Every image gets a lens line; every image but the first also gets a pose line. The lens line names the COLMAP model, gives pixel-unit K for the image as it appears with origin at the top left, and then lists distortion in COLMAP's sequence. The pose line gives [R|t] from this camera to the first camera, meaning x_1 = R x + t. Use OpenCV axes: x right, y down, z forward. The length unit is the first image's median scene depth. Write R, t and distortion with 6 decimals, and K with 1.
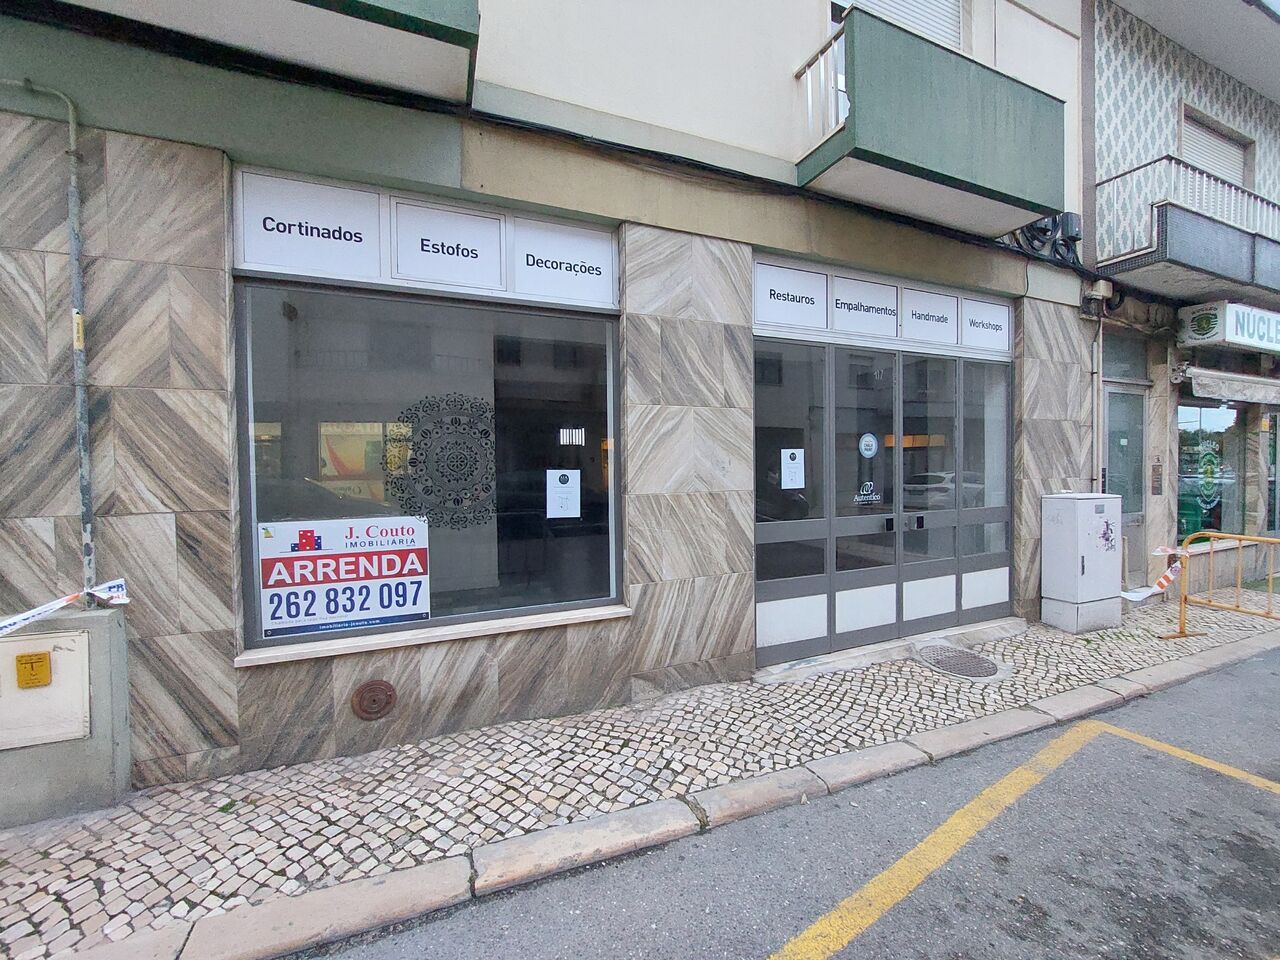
lens RADIAL K [[532.6, 0, 646.3], [0, 532.6, 476.7], [0, 0, 1]] dist [-0.019780, 0.004148]
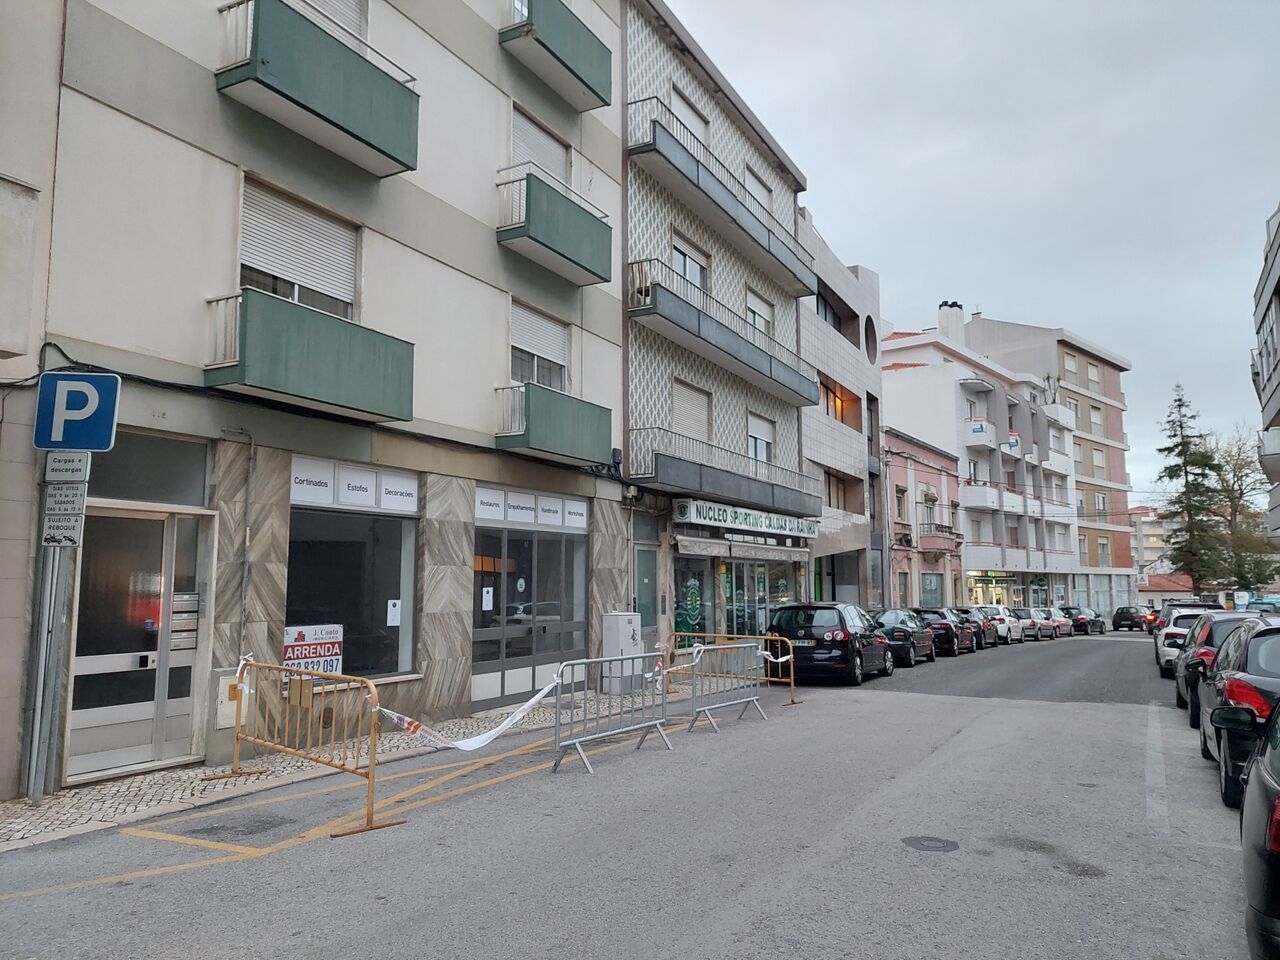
lens RADIAL K [[913.7, 0, 640.0], [0, 913.7, 480.0], [0, 0, 1]] dist [0.065134, -0.068809]
pose [[0.782089, 0.078830, 0.618160, -1.389536], [0.008705, 0.990488, -0.137323, 0.018986], [-0.623105, 0.112780, 0.773964, -1.929395]]
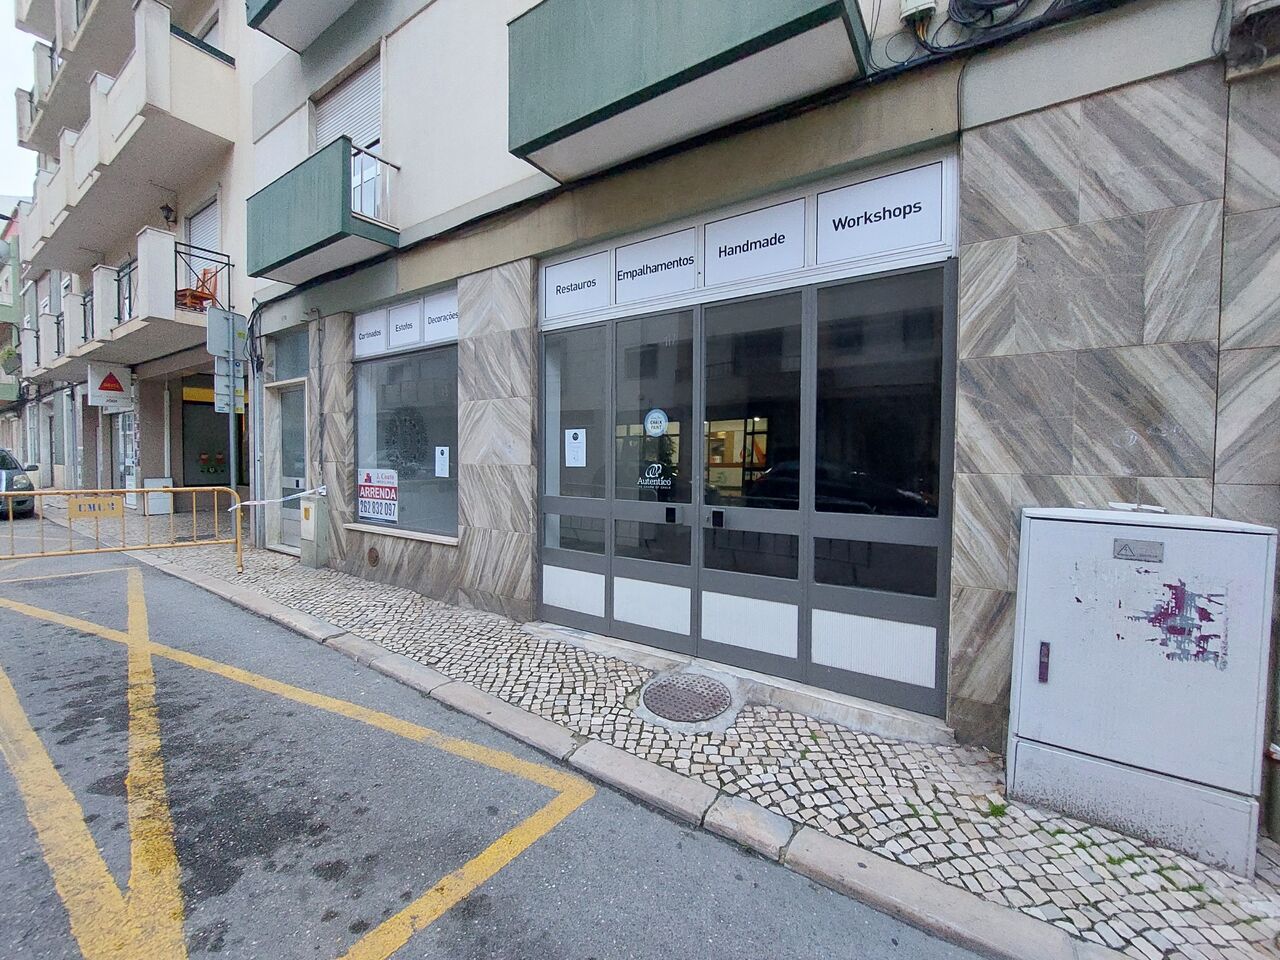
lens RADIAL K [[532.6, 0, 646.3], [0, 532.6, 476.7], [0, 0, 1]] dist [-0.019780, 0.004148]
pose [[0.532495, 0.045674, -0.845200, 1.382271], [-0.035691, 0.998867, 0.031492, 0.004209], [0.845680, 0.013397, 0.533522, 0.610340]]
